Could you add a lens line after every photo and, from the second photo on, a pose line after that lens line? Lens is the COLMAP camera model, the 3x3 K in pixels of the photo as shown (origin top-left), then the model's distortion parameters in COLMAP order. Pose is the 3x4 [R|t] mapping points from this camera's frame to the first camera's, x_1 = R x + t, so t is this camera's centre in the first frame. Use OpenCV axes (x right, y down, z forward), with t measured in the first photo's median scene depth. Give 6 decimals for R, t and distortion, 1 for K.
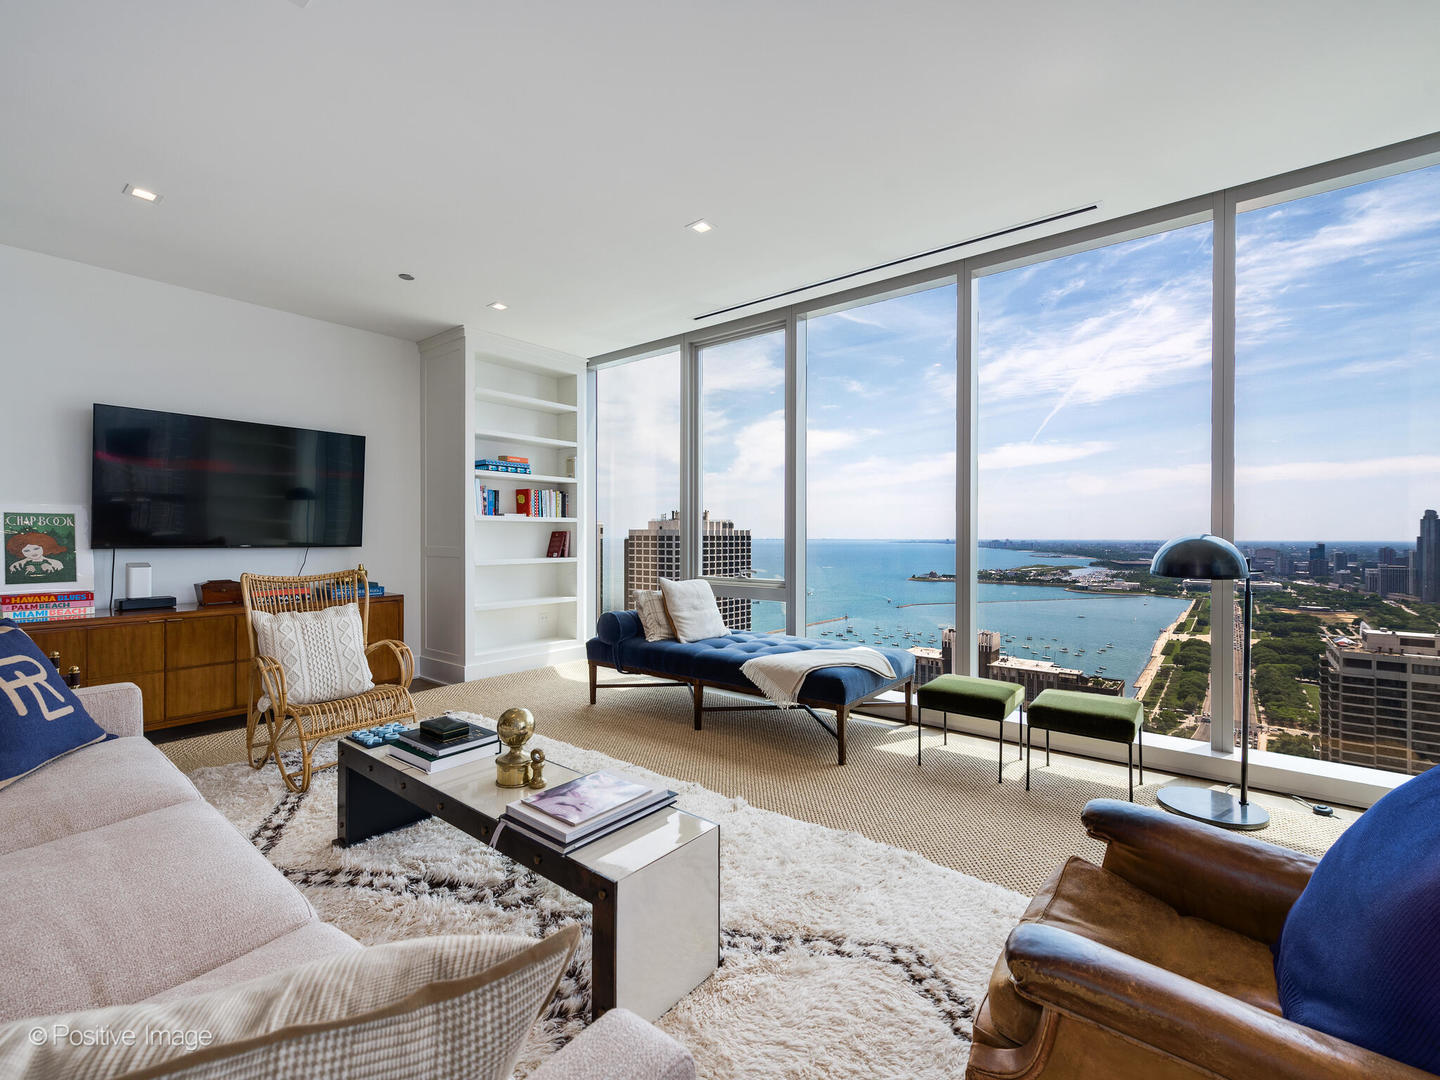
lens RADIAL K [[640.6, 0, 714.1], [0, 640.6, 541.3], [0, 0, 1]] dist [0.001948, 0.000784]
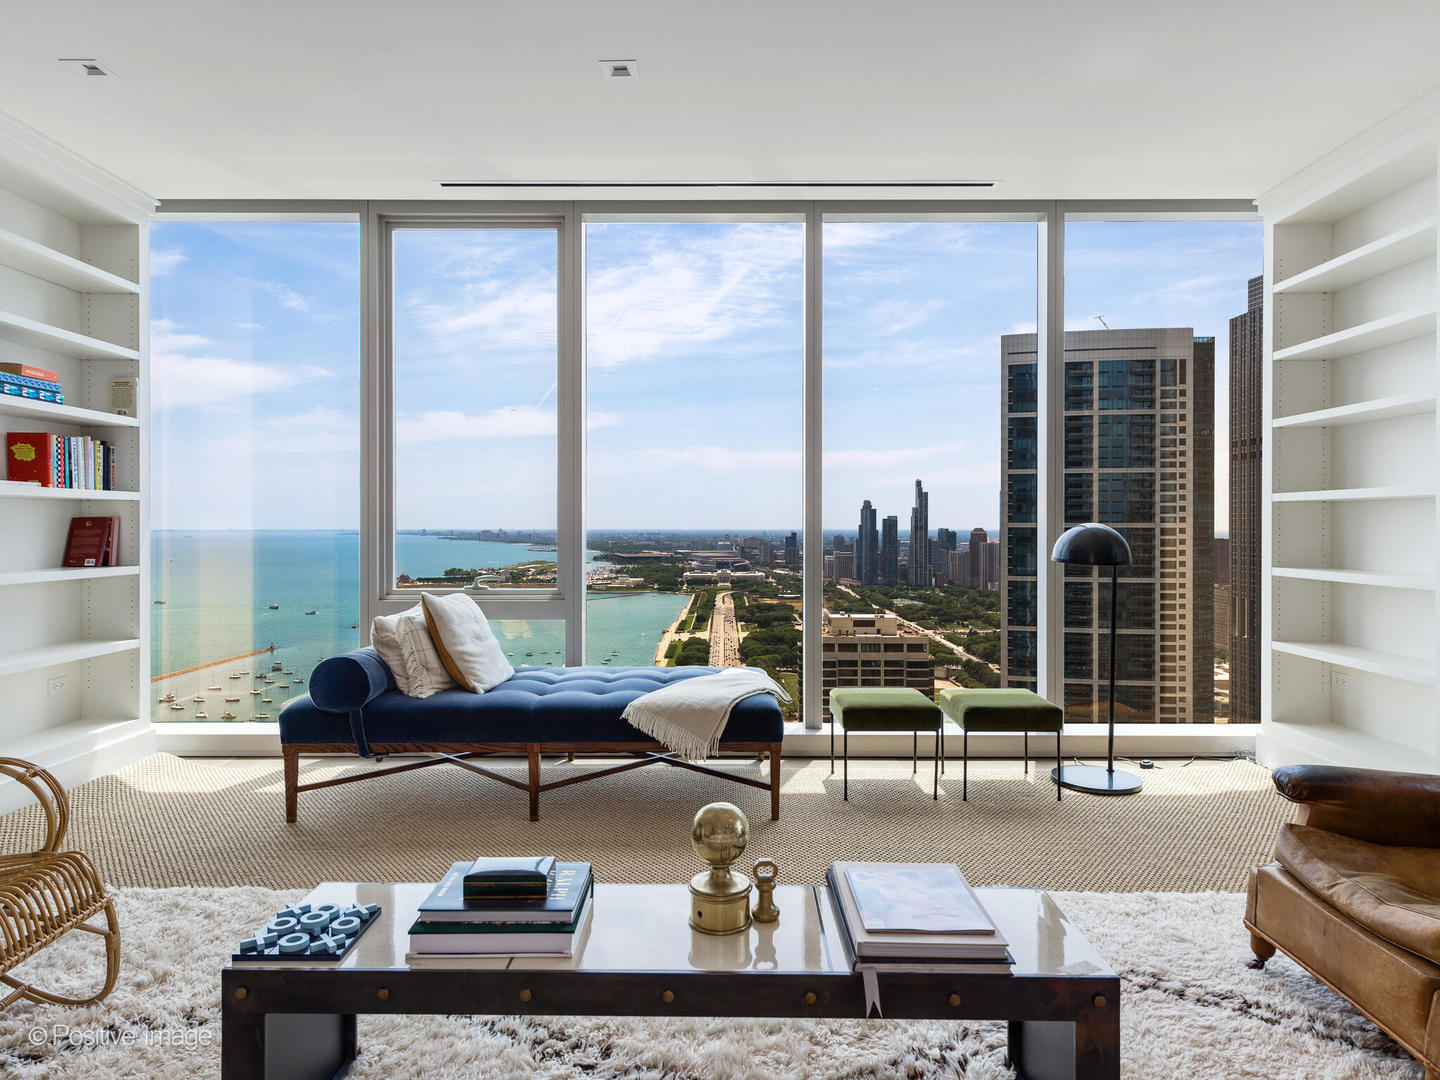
lens RADIAL K [[877.4, 0, 723.1], [0, 877.4, 517.5], [0, 0, 1]] dist [0.020344, -0.000679]
pose [[0.778046, 0.003350, 0.628198, -0.131920], [0.007310, 0.999870, -0.014386, -0.000529], [-0.628165, 0.015785, 0.777920, 0.052479]]
